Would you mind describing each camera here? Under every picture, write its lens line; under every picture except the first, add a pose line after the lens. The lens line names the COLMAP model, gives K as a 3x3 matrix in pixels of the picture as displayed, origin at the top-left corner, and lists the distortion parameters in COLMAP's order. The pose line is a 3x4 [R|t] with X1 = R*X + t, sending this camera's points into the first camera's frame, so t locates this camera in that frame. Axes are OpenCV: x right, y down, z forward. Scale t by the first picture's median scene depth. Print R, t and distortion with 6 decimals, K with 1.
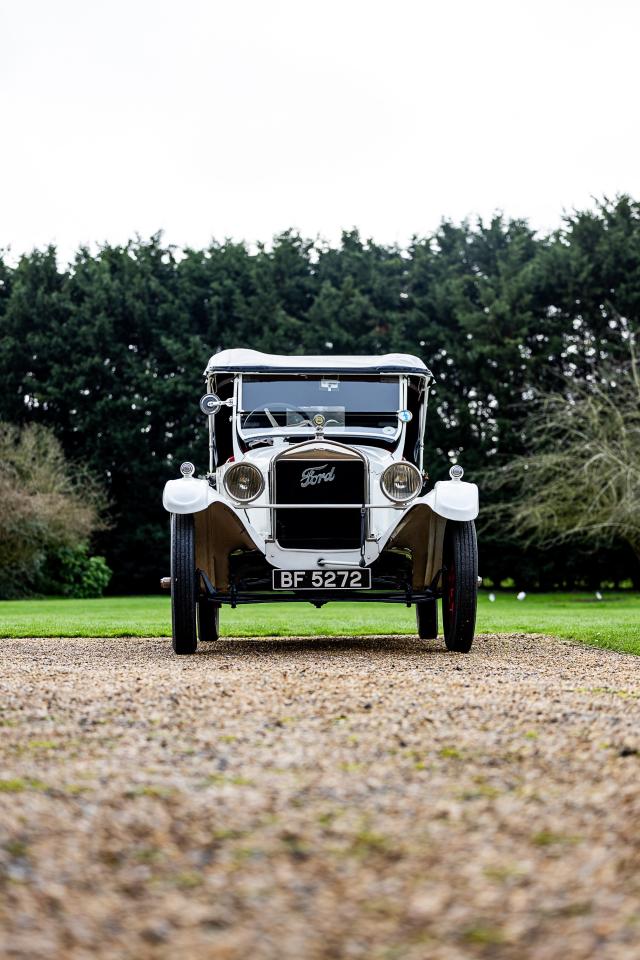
lens RADIAL K [[1946.7, 0, 325.1], [0, 1946.7, 492.2], [0, 0, 1]] dist [0.030726, 0.043423]
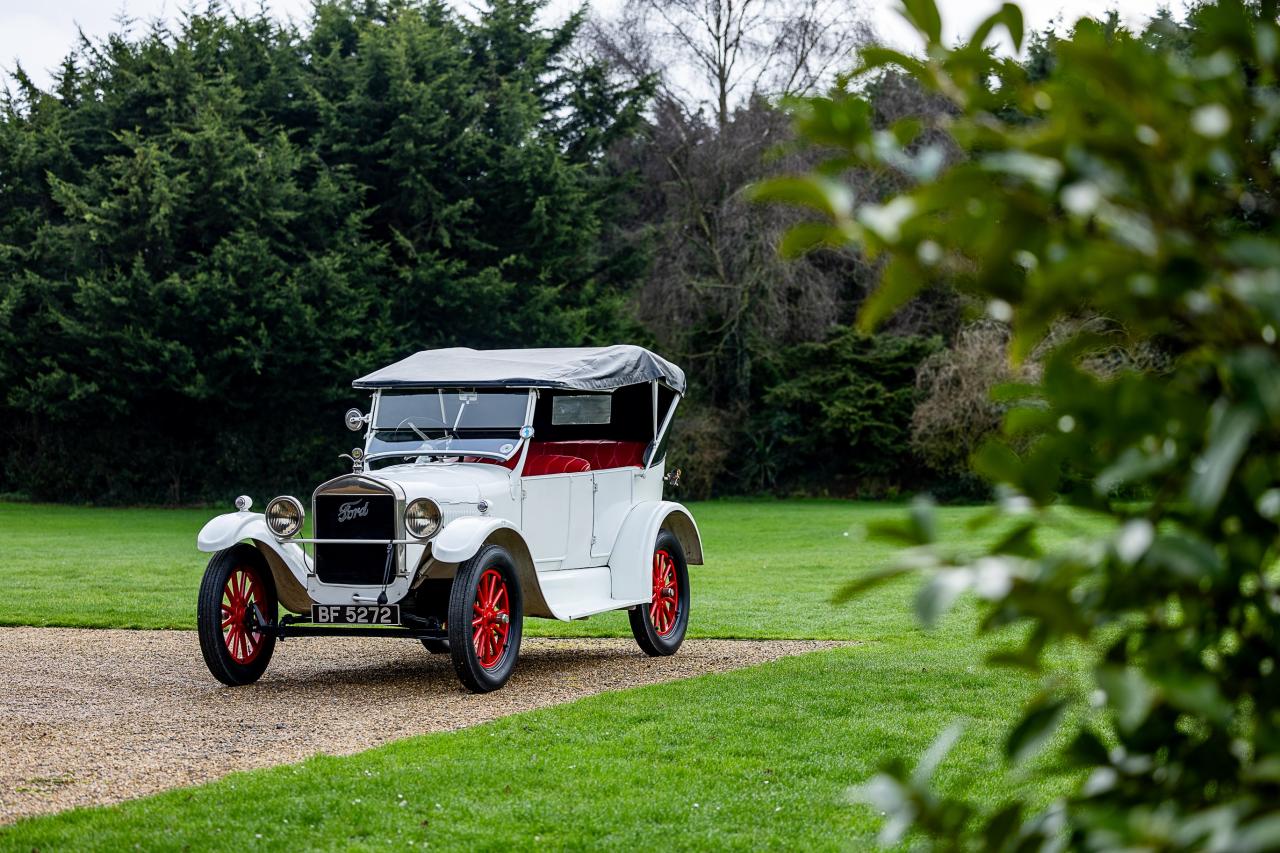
lens RADIAL K [[2759.8, 0, 640.0], [0, 2759.8, 426.5], [0, 0, 1]] dist [-0.025252, 0.110173]
pose [[0.924207, -0.007096, -0.381825, 0.602506], [0.023245, 0.999019, 0.037700, -0.090820], [0.381183, -0.043718, 0.923465, -0.219859]]
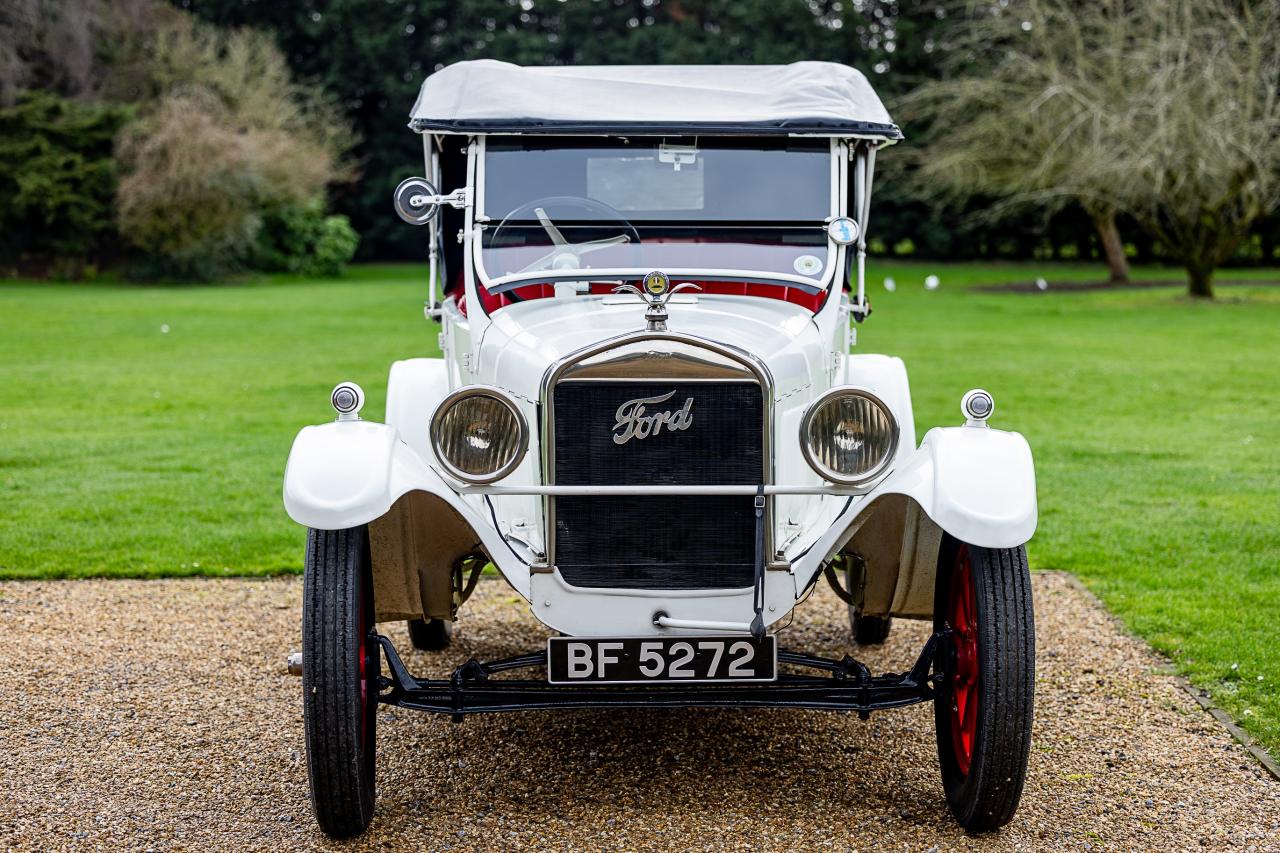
lens RADIAL K [[2514.4, 0, 642.1], [0, 2514.4, 413.4], [0, 0, 1]] dist [0.016496, 0.292776]
pose [[0.999992, 0.000492, -0.004046, -0.003508], [0.000023, 0.991998, 0.126255, -0.070642], [0.004076, -0.126254, 0.991990, 0.409181]]
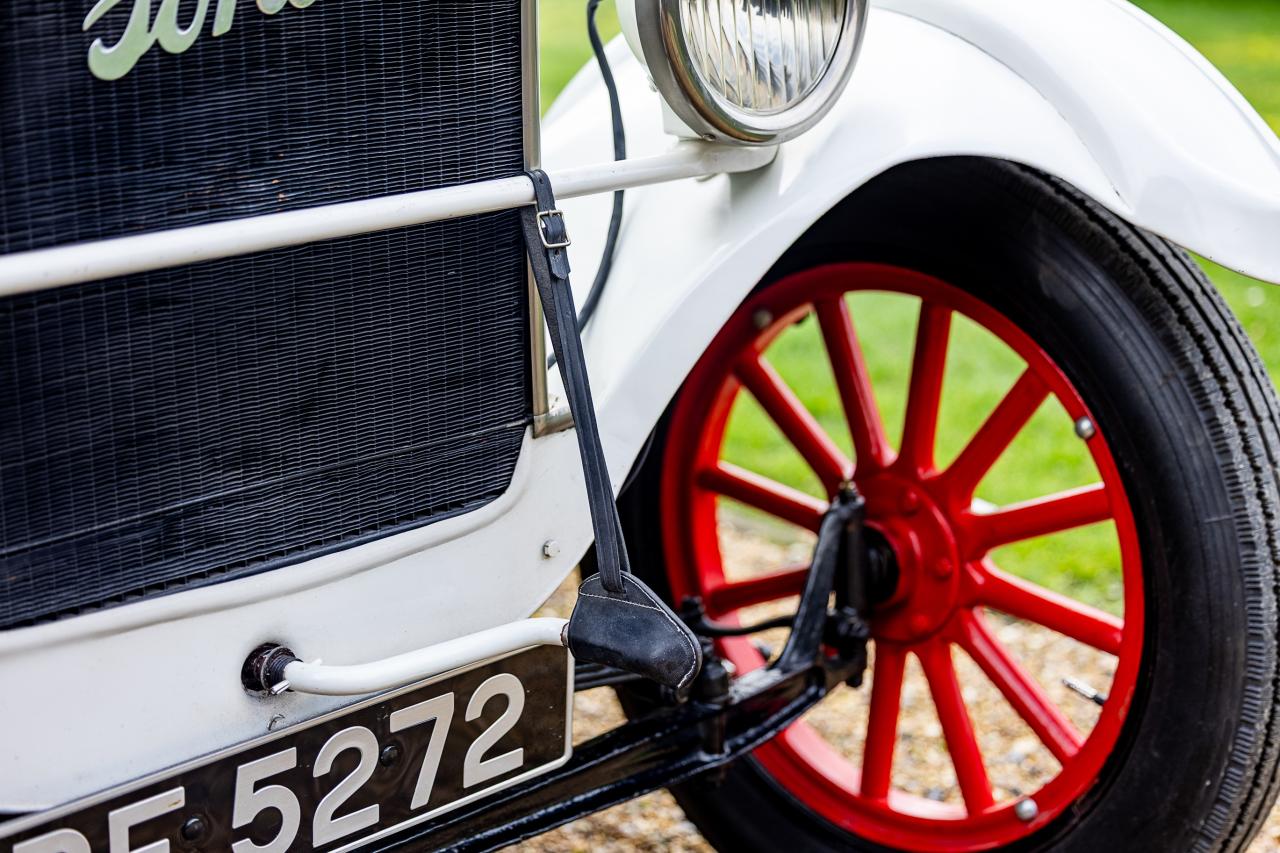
lens RADIAL K [[2514.4, 0, 642.1], [0, 2514.4, 413.4], [0, 0, 1]] dist [0.016496, 0.292776]
pose [[0.710941, -0.179535, 0.679948, -0.082464], [-0.039184, 0.955249, 0.293196, -0.025158], [-0.702159, -0.235088, 0.672091, 0.787099]]
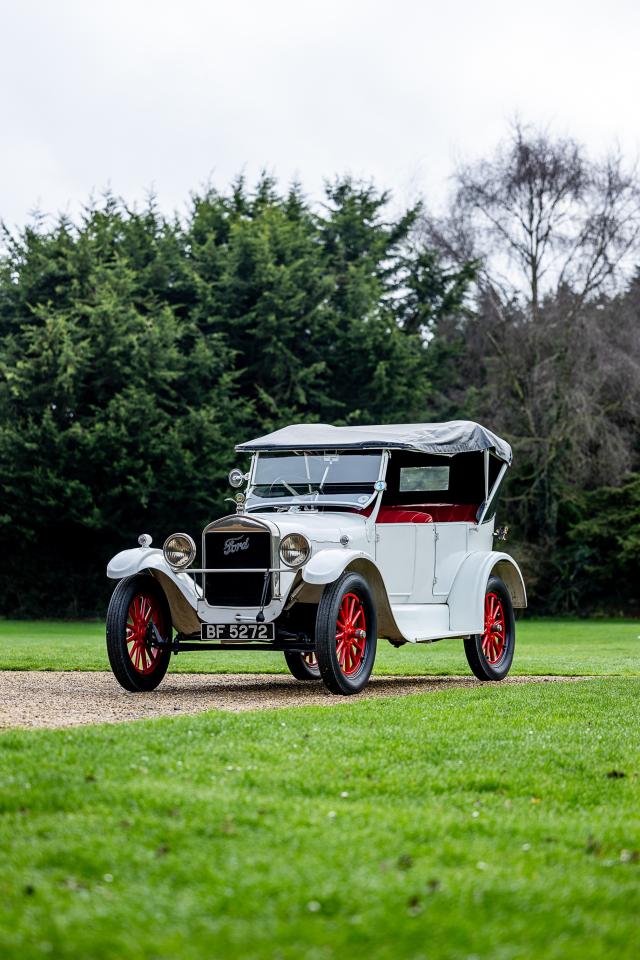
lens RADIAL K [[2323.8, 0, 320.0], [0, 2323.8, 480.0], [0, 0, 1]] dist [0.037935, 0.216984]
pose [[0.899618, -0.020091, -0.436214, 0.598230], [0.019110, 0.999795, -0.006637, -0.033975], [0.436258, -0.002365, 0.899818, -0.235079]]
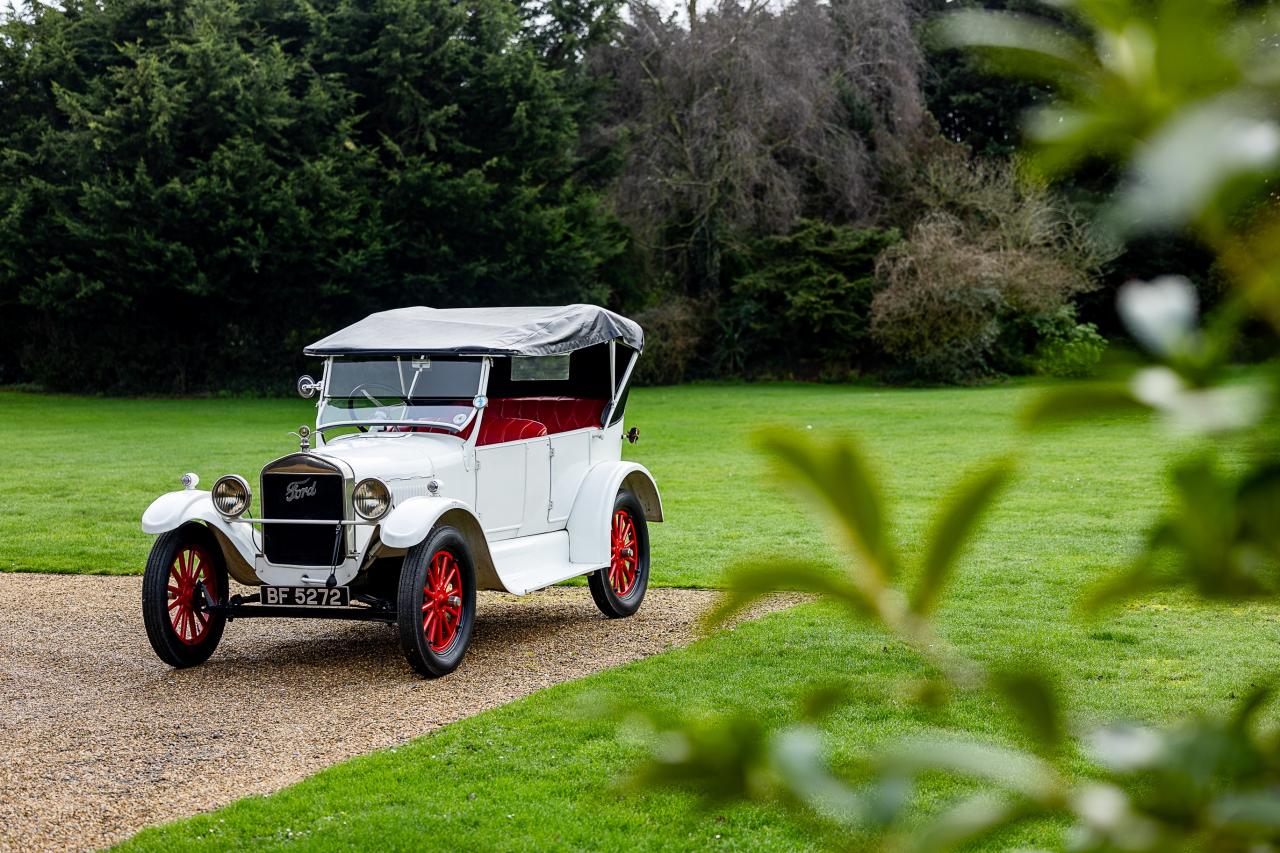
lens RADIAL K [[2514.4, 0, 642.1], [0, 2514.4, 413.4], [0, 0, 1]] dist [0.016496, 0.292776]
pose [[0.927026, 0.003391, -0.374982, 0.561908], [0.030935, 0.995859, 0.085482, -0.133500], [0.373719, -0.090845, 0.923082, -0.083509]]
